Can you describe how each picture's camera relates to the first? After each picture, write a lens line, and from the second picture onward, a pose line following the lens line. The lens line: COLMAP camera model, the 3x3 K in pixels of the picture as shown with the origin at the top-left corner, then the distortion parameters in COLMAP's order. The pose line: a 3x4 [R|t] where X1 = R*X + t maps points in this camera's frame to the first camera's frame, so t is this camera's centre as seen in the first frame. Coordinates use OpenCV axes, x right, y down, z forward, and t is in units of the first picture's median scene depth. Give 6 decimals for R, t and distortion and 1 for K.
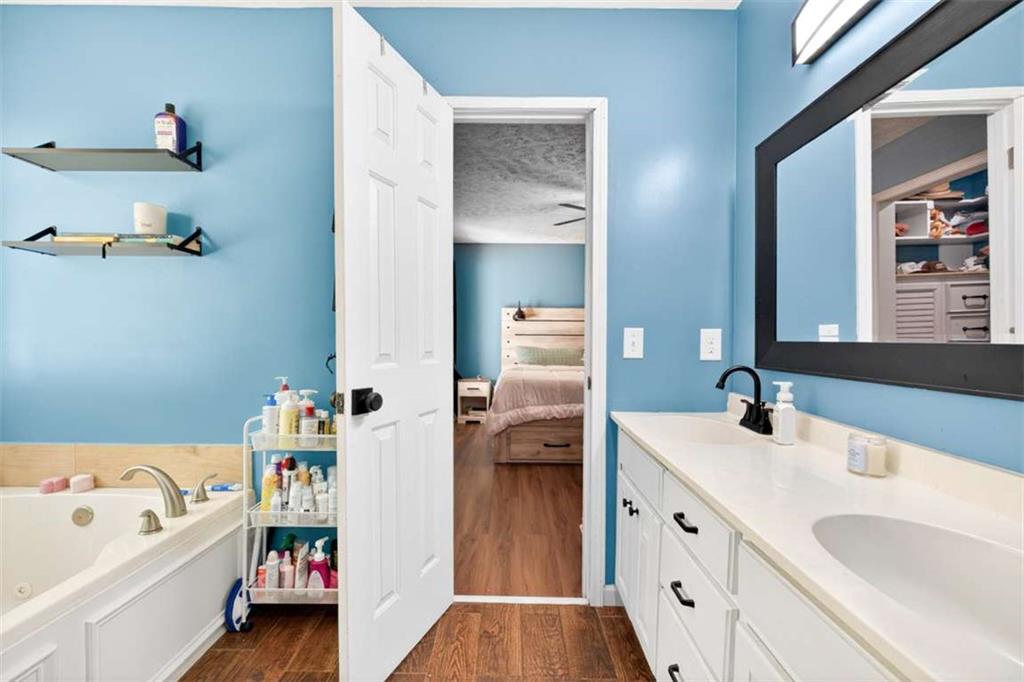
lens RADIAL K [[430.7, 0, 513.3], [0, 430.7, 350.1], [0, 0, 1]] dist [0.002593, 0.000535]
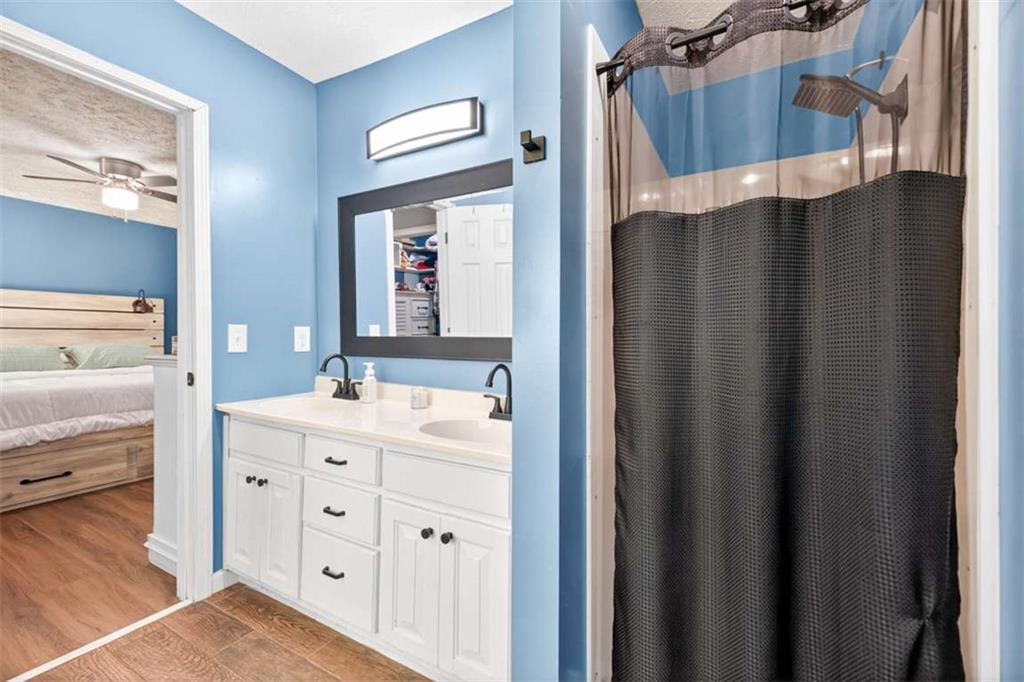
lens RADIAL K [[427.0, 0, 508.8], [0, 427.0, 337.9], [0, 0, 1]] dist [0.002484, 0.000324]
pose [[0.491371, -0.009599, 0.870897, -0.327911], [0.022867, 0.999737, -0.001883, -0.000569], [-0.870650, 0.020840, 0.491461, -0.133002]]
